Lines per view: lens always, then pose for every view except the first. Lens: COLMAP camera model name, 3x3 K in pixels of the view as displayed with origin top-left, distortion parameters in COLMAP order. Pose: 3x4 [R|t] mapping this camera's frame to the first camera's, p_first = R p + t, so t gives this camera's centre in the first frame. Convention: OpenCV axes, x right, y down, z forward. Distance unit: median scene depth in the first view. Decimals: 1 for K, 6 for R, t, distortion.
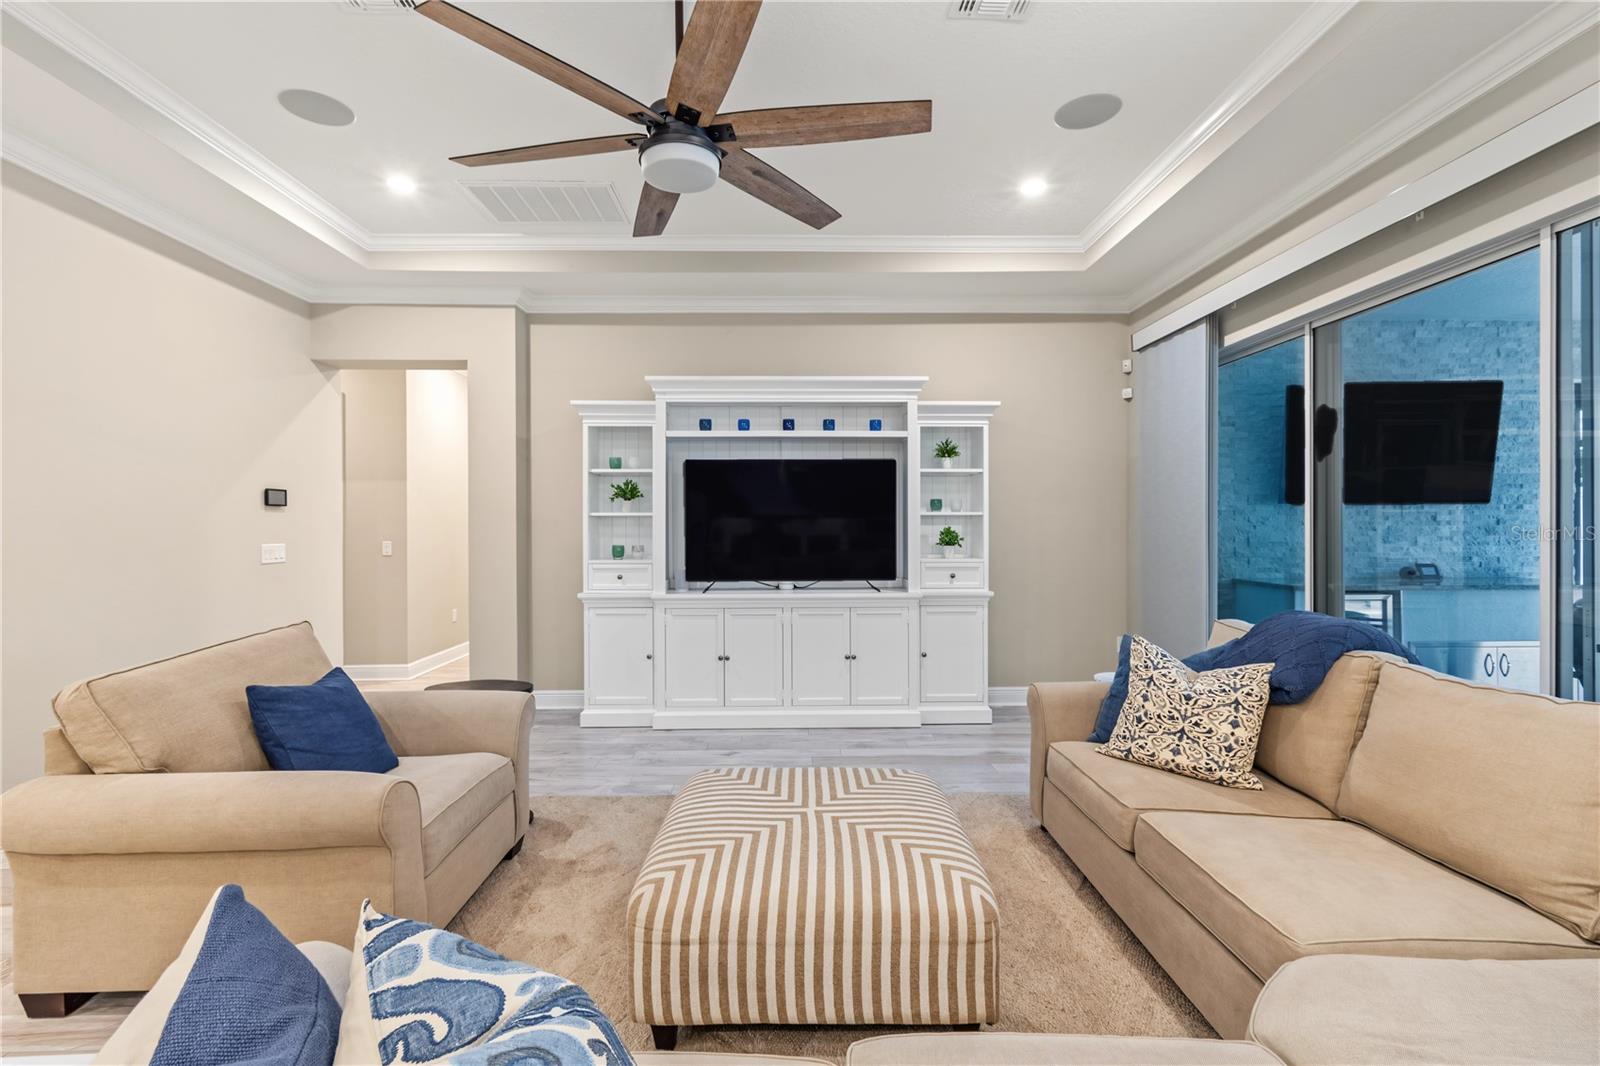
lens RADIAL K [[713.9, 0, 798.4], [0, 713.9, 527.1], [0, 0, 1]] dist [0.002168, 0.000081]
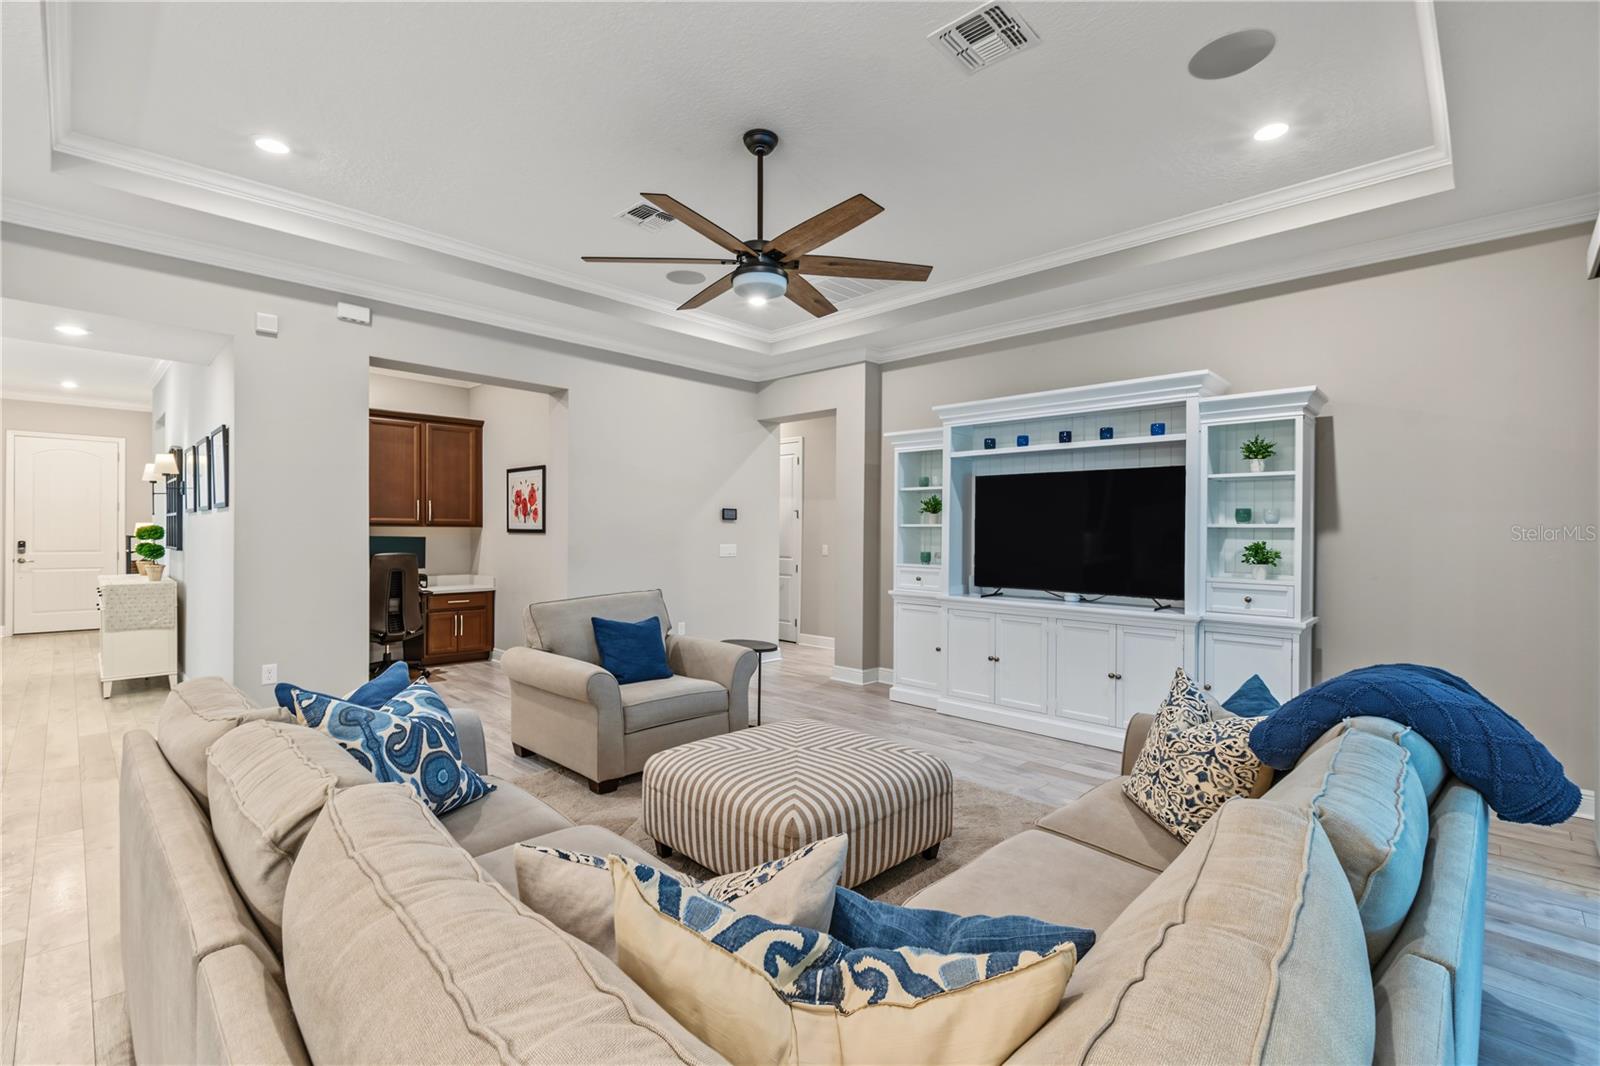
lens RADIAL K [[719.1, 0, 800.0], [0, 719.1, 533.0], [0, 0, 1]] dist [-0.001316, 0.000116]
pose [[0.698843, 0.010238, -0.715202, 0.458125], [-0.012199, 0.999923, 0.002394, -0.006140], [0.715171, 0.007052, 0.698914, 0.027924]]
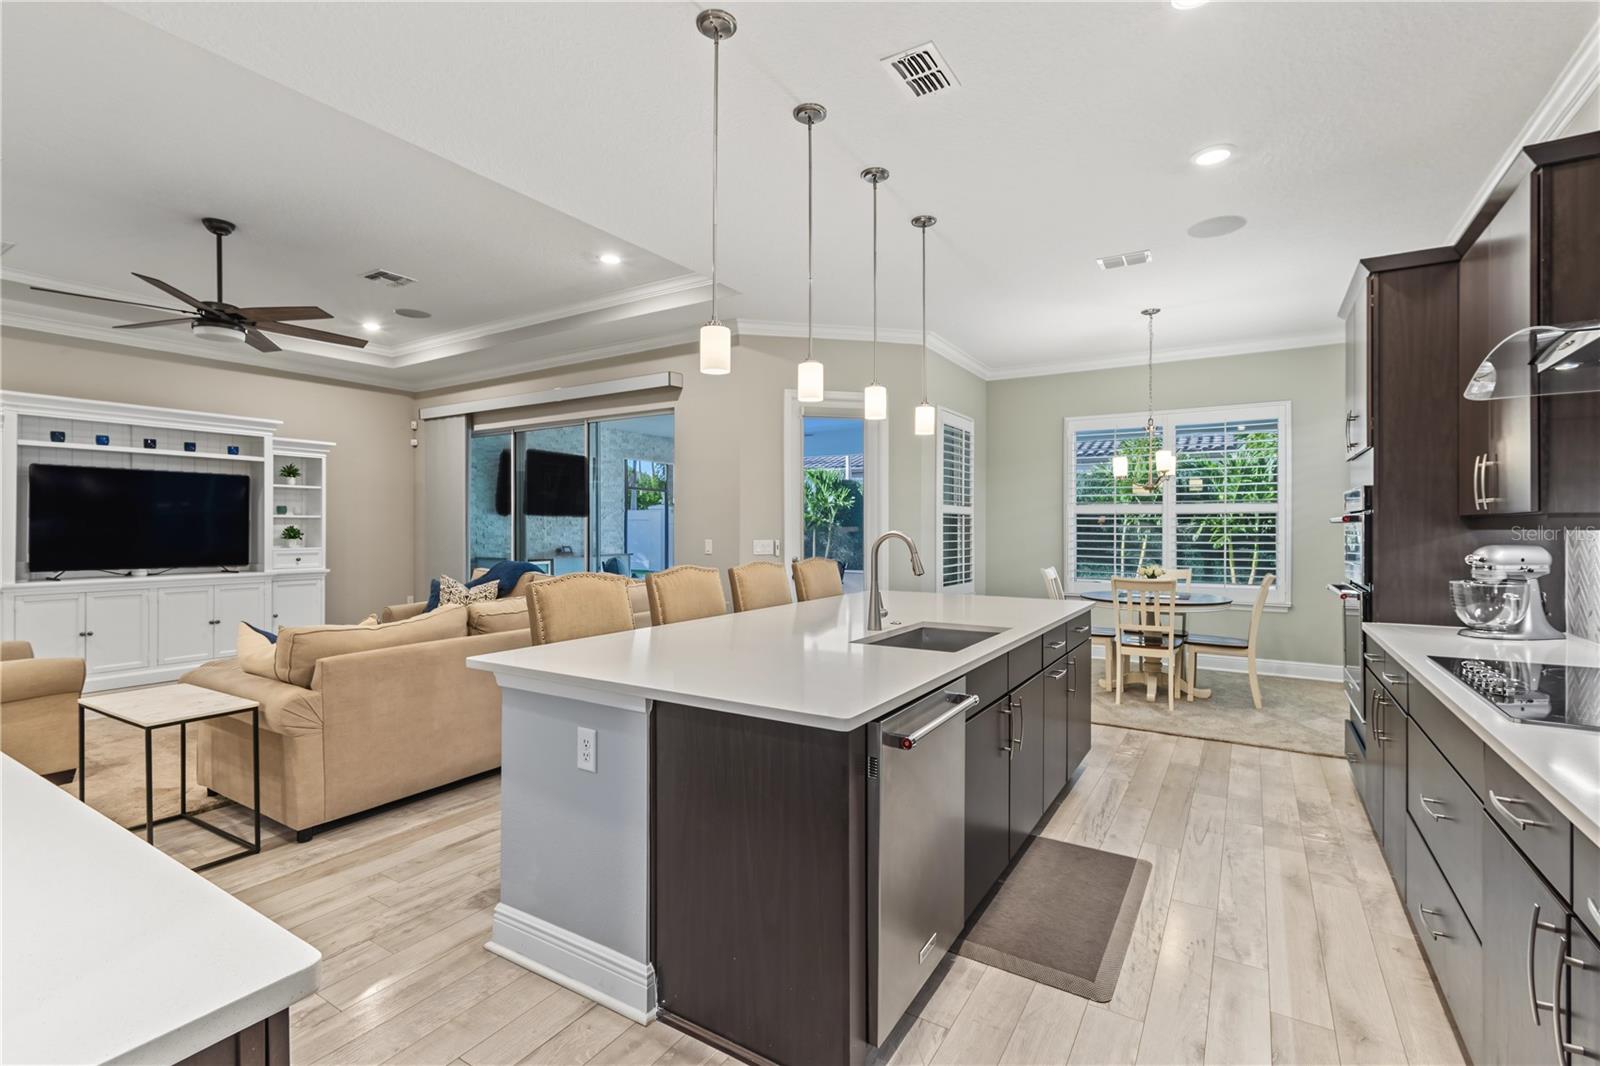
lens RADIAL K [[719.1, 0, 800.0], [0, 719.1, 533.0], [0, 0, 1]] dist [-0.001316, 0.000116]
pose [[0.547005, -0.002417, 0.837126, -0.454381], [-0.002214, 0.999988, 0.004334, 0.005933], [-0.837126, -0.004224, 0.546993, -0.660079]]
